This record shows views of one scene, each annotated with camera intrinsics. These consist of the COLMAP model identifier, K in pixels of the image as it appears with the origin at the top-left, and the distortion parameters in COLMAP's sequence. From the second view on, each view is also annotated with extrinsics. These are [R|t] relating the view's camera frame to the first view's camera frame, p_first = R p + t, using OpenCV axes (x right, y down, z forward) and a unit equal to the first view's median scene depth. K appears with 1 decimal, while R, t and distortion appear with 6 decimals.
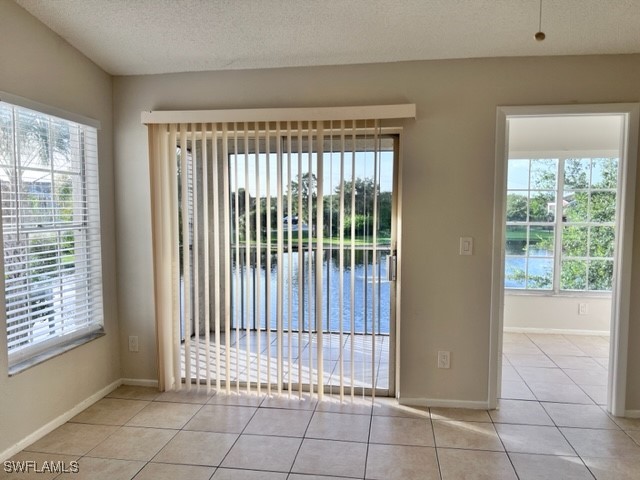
lens RADIAL K [[482.1, 0, 322.2], [0, 482.1, 242.6], [0, 0, 1]] dist [0.092335, -0.098581]
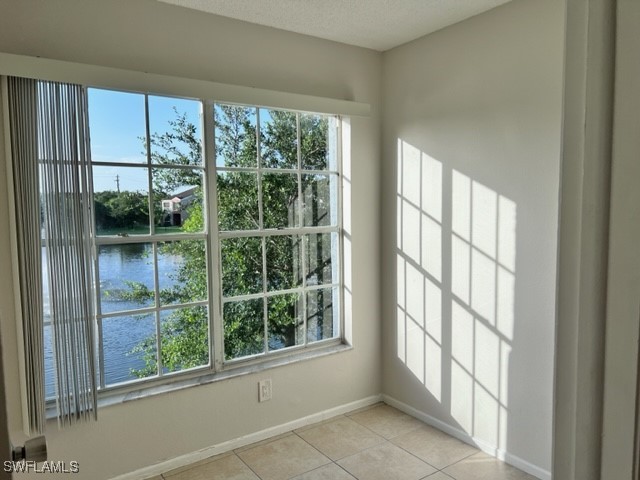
lens RADIAL K [[482.1, 0, 322.2], [0, 482.1, 242.6], [0, 0, 1]] dist [0.092335, -0.098581]
pose [[0.730955, -0.072141, 0.678602, 0.105812], [0.069055, 0.997112, 0.031619, -0.015764], [-0.678923, 0.023749, 0.733825, 0.259884]]
